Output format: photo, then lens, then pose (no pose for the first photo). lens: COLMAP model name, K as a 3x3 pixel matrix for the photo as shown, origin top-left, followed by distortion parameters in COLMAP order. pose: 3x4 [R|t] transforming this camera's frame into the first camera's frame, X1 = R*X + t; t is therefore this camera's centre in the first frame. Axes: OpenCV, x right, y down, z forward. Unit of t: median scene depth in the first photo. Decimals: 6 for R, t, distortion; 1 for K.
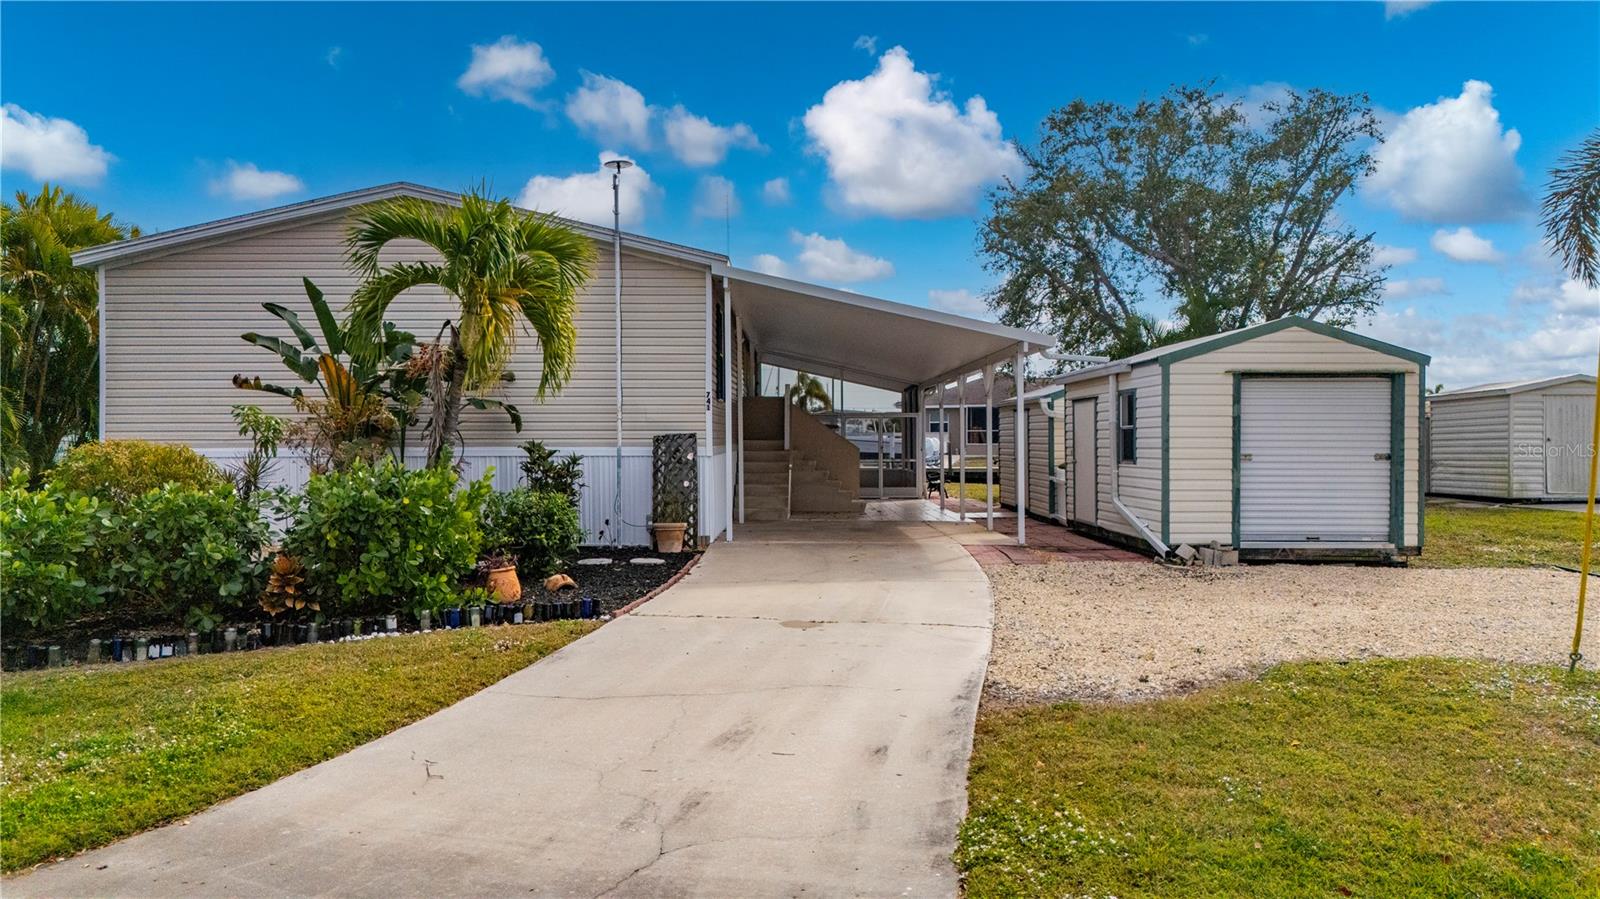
lens RADIAL K [[1182.9, 0, 794.8], [0, 1182.9, 453.9], [0, 0, 1]] dist [0.040299, -0.007615]
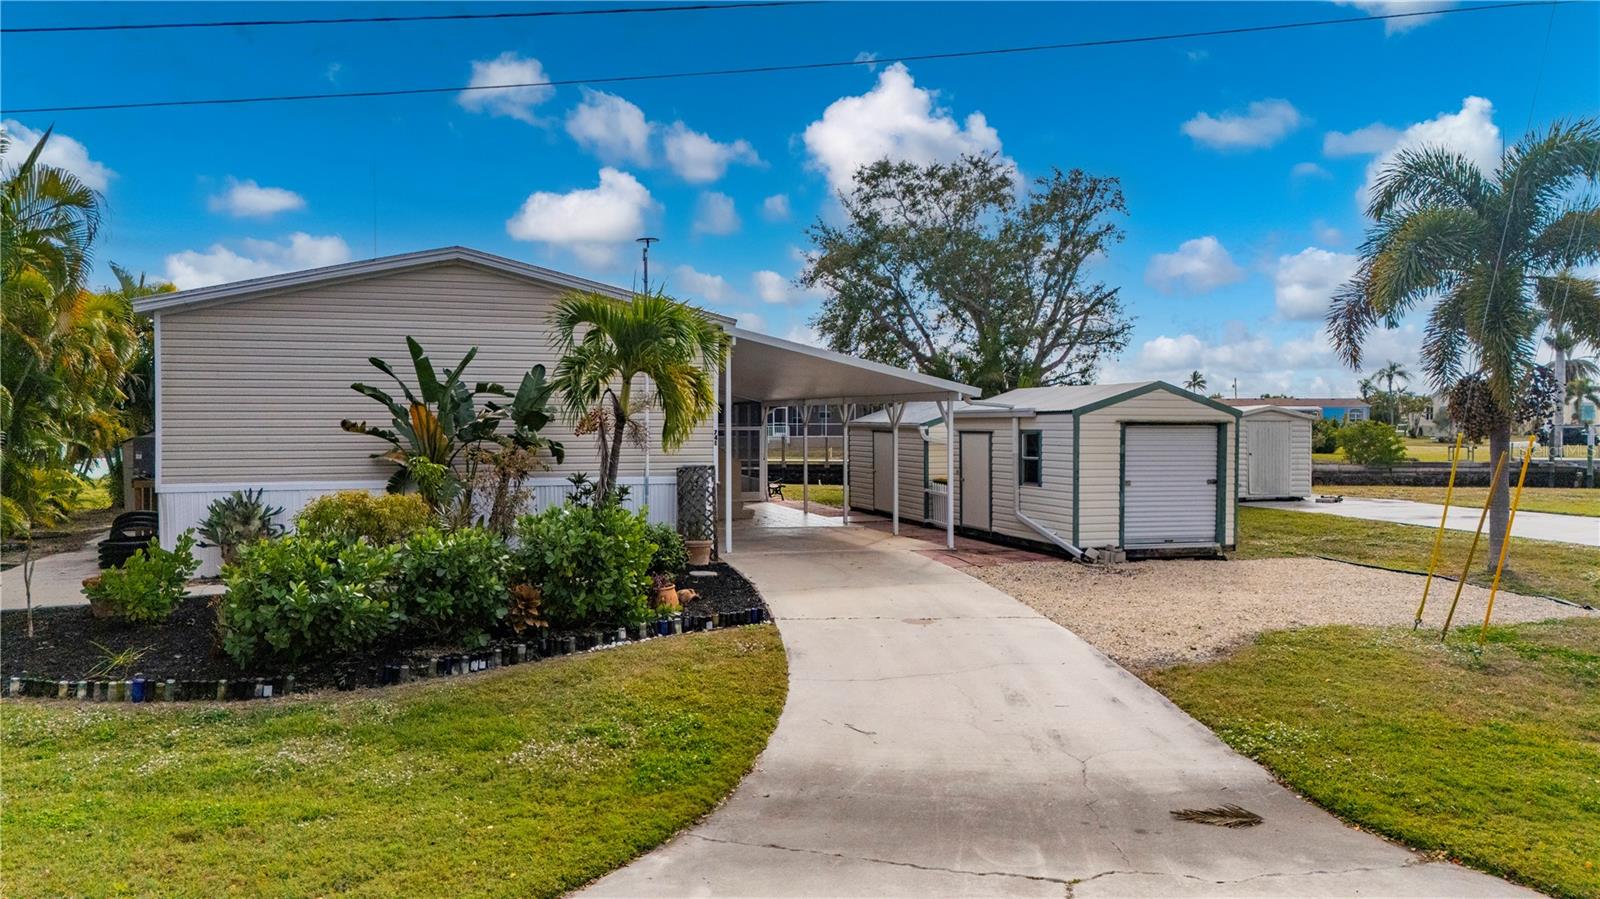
lens RADIAL K [[1181.0, 0, 796.1], [0, 1181.0, 451.2], [0, 0, 1]] dist [0.070358, -0.063549]
pose [[0.957194, -0.004476, 0.289413, -0.386498], [0.000498, 0.999904, 0.013819, -0.053471], [-0.289447, -0.013084, 0.957105, -0.203082]]
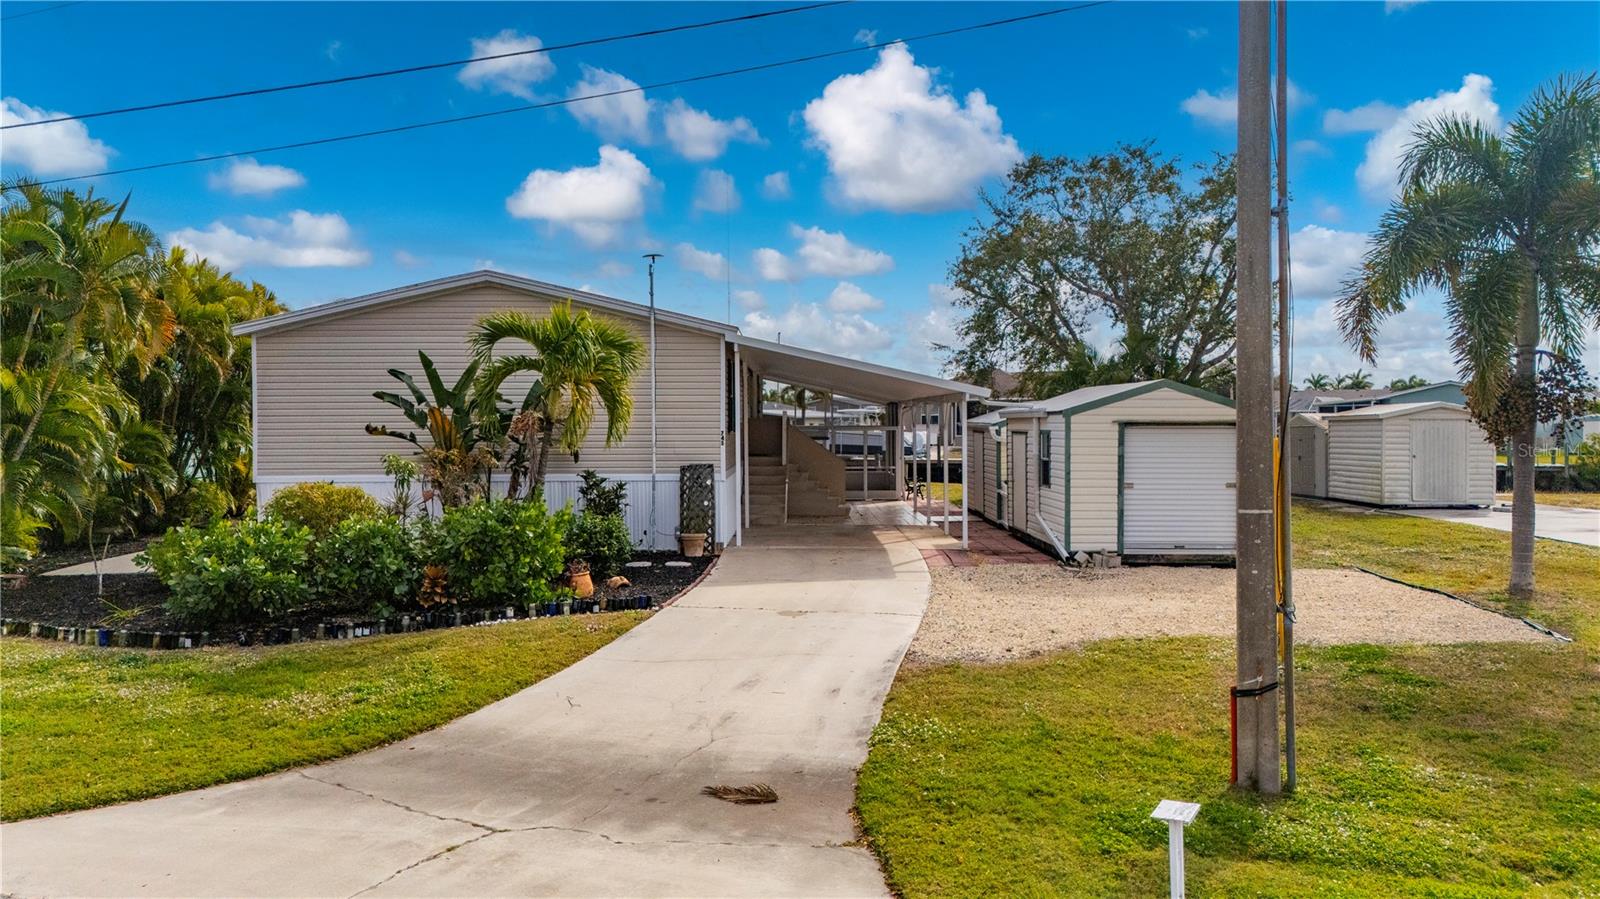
lens RADIAL K [[1181.0, 0, 796.1], [0, 1181.0, 451.2], [0, 0, 1]] dist [0.070358, -0.063549]
pose [[1.000000, -0.000260, 0.000893, 0.006795], [0.000247, 0.999888, 0.014993, -0.055933], [-0.000897, -0.014992, 0.999887, -0.326927]]
